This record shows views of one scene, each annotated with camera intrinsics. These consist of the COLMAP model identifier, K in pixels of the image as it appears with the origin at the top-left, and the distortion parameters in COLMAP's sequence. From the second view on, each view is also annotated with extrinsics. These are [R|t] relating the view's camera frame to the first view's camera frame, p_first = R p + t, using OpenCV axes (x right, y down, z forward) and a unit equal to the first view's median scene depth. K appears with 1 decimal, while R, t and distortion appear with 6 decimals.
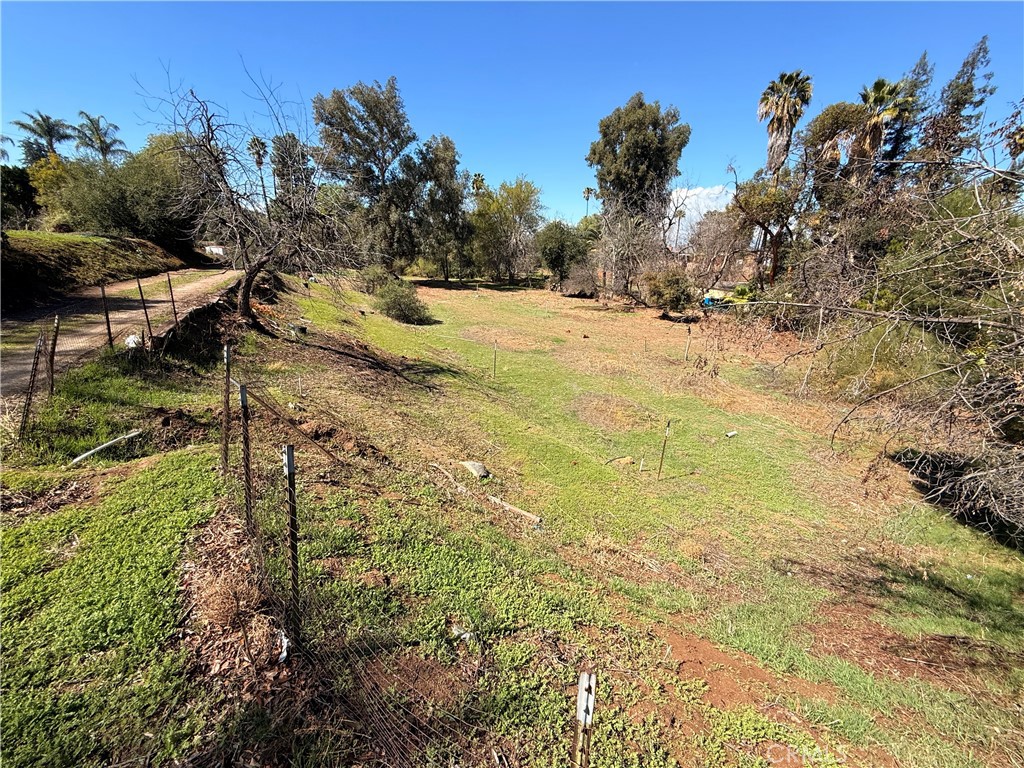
lens RADIAL K [[407.0, 0, 513.7], [0, 407.0, 380.0], [0, 0, 1]] dist [0.000026, 0.000115]
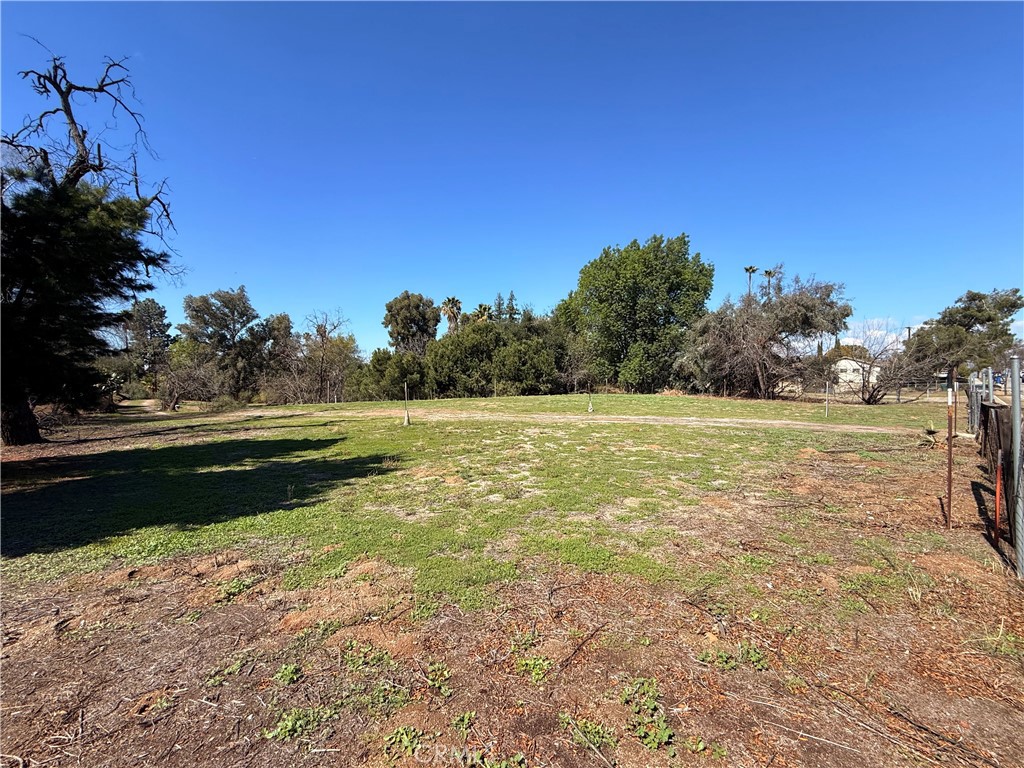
lens RADIAL K [[407.0, 0, 510.6], [0, 407.0, 384.4], [0, 0, 1]] dist [0.000026, 0.000115]
pose [[0.956602, -0.053846, 0.286380, 0.226024], [0.131621, 0.956654, -0.259786, 0.192324], [-0.259979, 0.286205, 0.922224, -0.624326]]
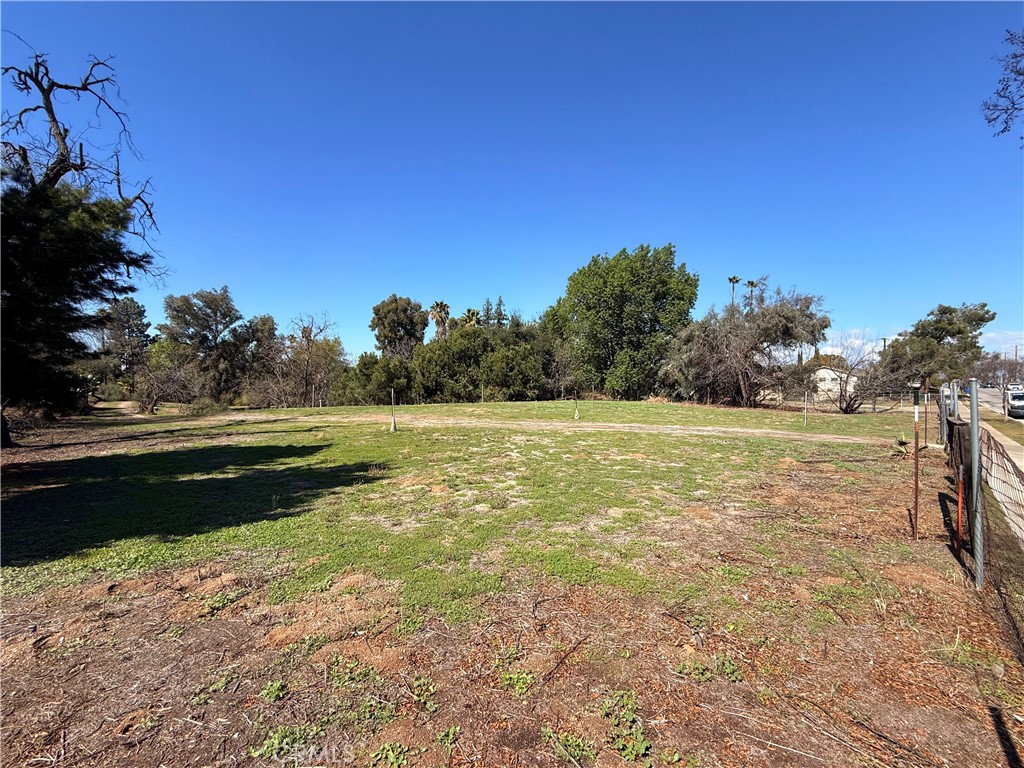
lens RADIAL K [[407.0, 0, 510.7], [0, 407.0, 384.7], [0, 0, 1]] dist [0.000026, 0.000115]
pose [[0.947623, -0.039788, 0.316903, 0.225638], [0.129048, 0.955311, -0.265948, 0.190849], [-0.292160, 0.292914, 0.910409, -0.626337]]
